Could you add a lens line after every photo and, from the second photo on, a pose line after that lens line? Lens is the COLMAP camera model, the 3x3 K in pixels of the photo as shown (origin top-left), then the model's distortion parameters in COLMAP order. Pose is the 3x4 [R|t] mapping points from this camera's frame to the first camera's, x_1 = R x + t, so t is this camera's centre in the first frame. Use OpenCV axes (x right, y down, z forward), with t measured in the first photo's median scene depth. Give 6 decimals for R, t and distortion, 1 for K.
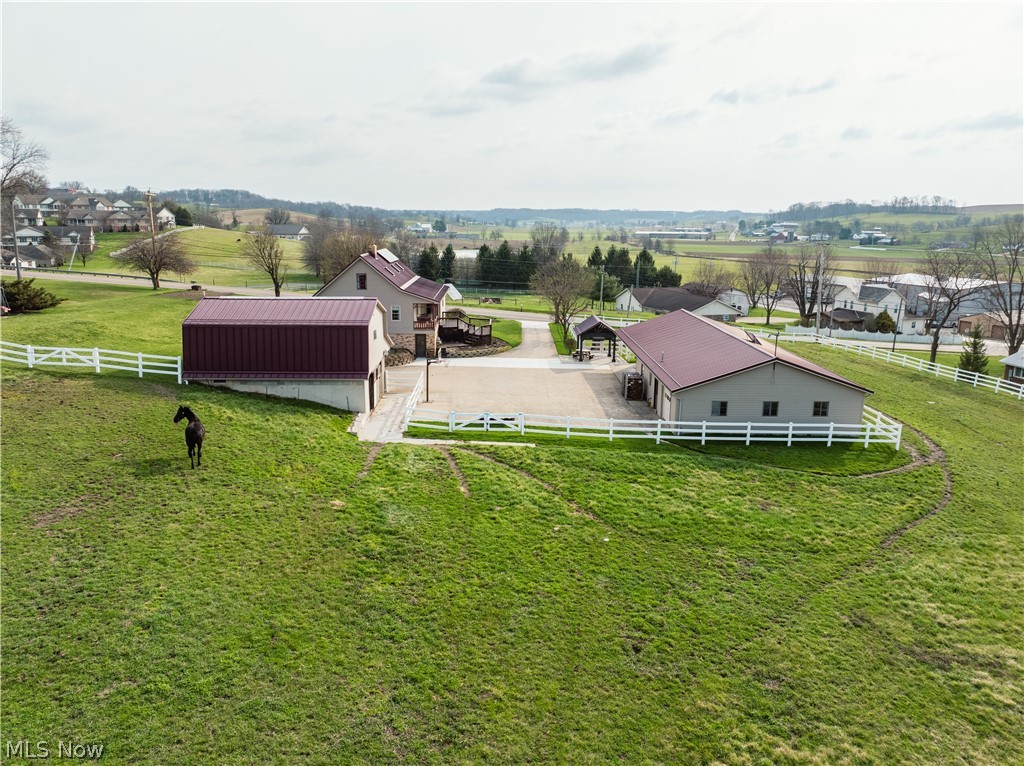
lens RADIAL K [[720.0, 0, 516.1], [0, 720.0, 382.8], [0, 0, 1]] dist [-0.041372, 0.005351]
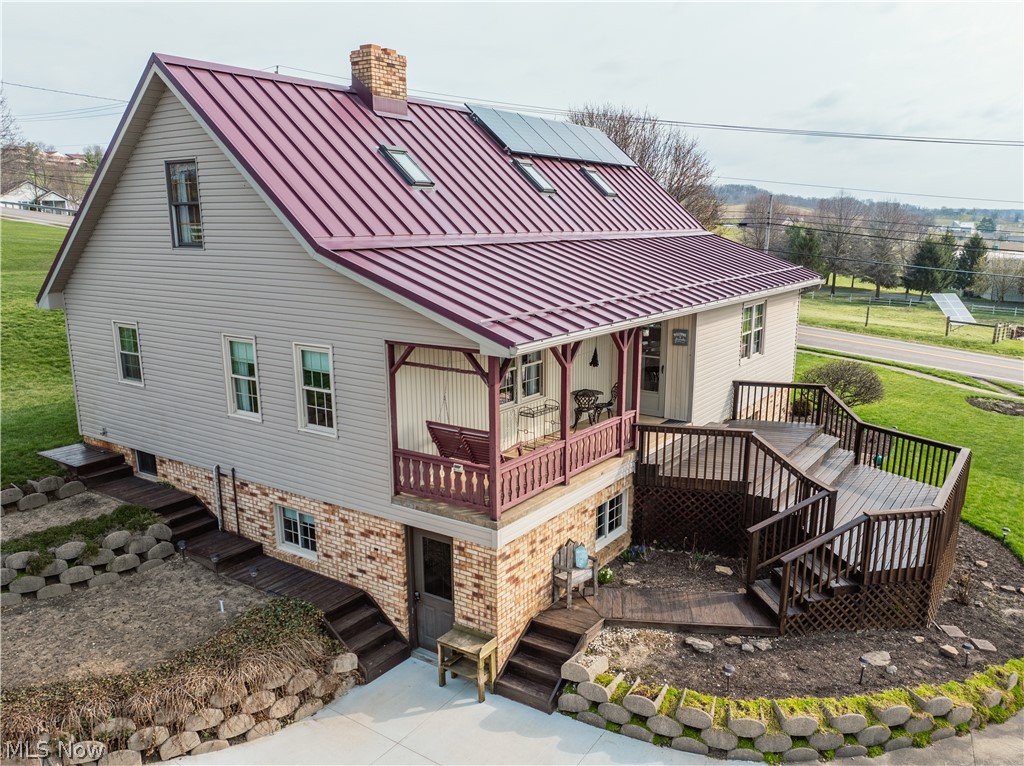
lens RADIAL K [[805.5, 0, 541.3], [0, 805.5, 430.0], [0, 0, 1]] dist [-0.042695, -0.000567]
pose [[0.820961, 0.138371, -0.553964, -0.004472], [-0.121065, 0.990316, 0.067949, -0.034237], [0.558002, 0.011283, 0.829763, 0.279320]]
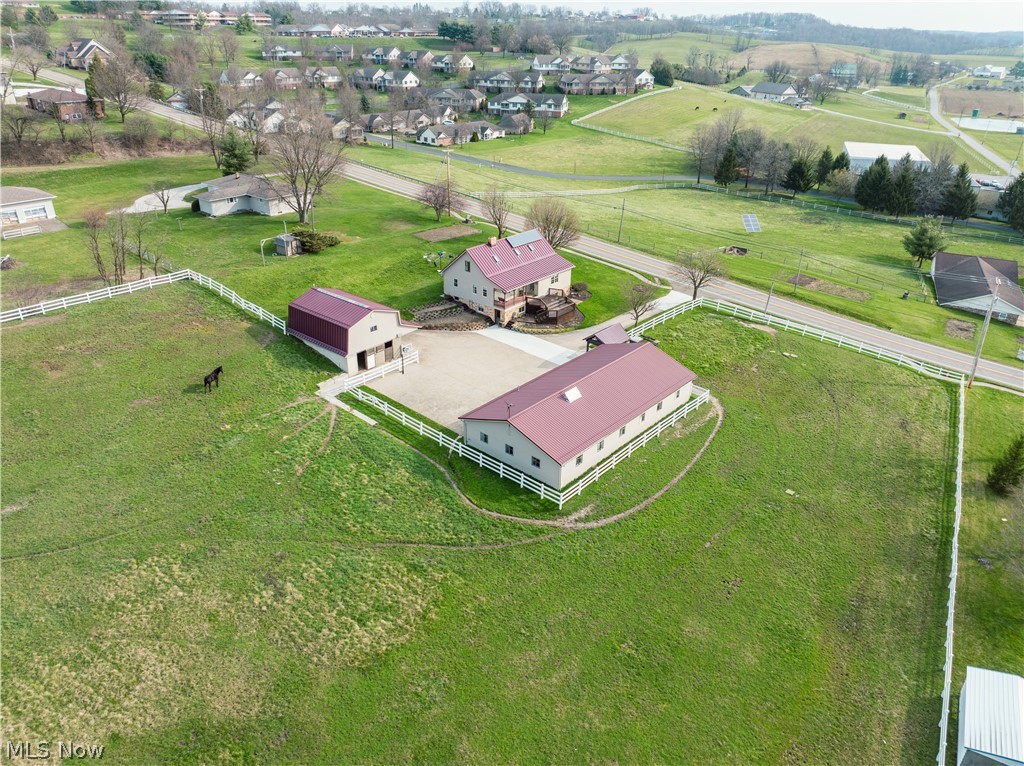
lens RADIAL K [[720.0, 0, 516.1], [0, 720.0, 382.8], [0, 0, 1]] dist [-0.041372, 0.005351]
pose [[0.746402, 0.294580, -0.596746, 0.254487], [-0.151464, 0.948358, 0.278703, -0.107628], [0.648029, -0.117639, 0.752475, -0.020575]]
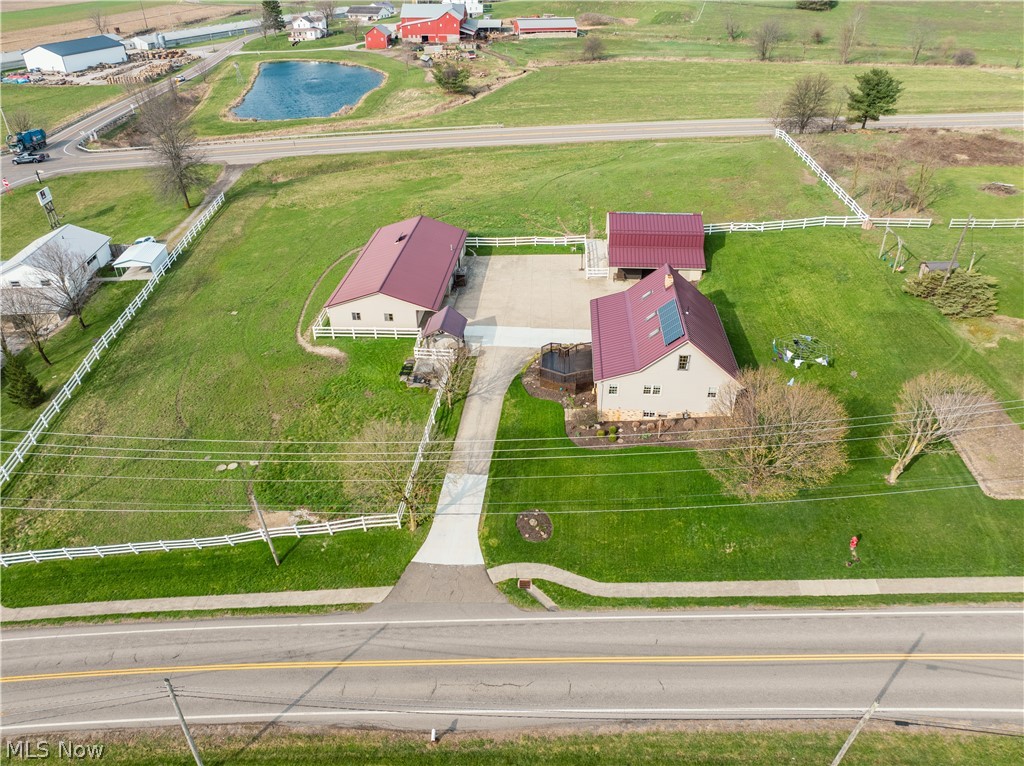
lens RADIAL K [[720.0, 0, 516.1], [0, 720.0, 382.8], [0, 0, 1]] dist [-0.041372, 0.005351]
pose [[-0.995521, -0.054727, 0.077086, -0.026895], [0.015950, 0.706490, 0.707544, -0.254774], [-0.093182, 0.705604, -0.702453, 0.595807]]
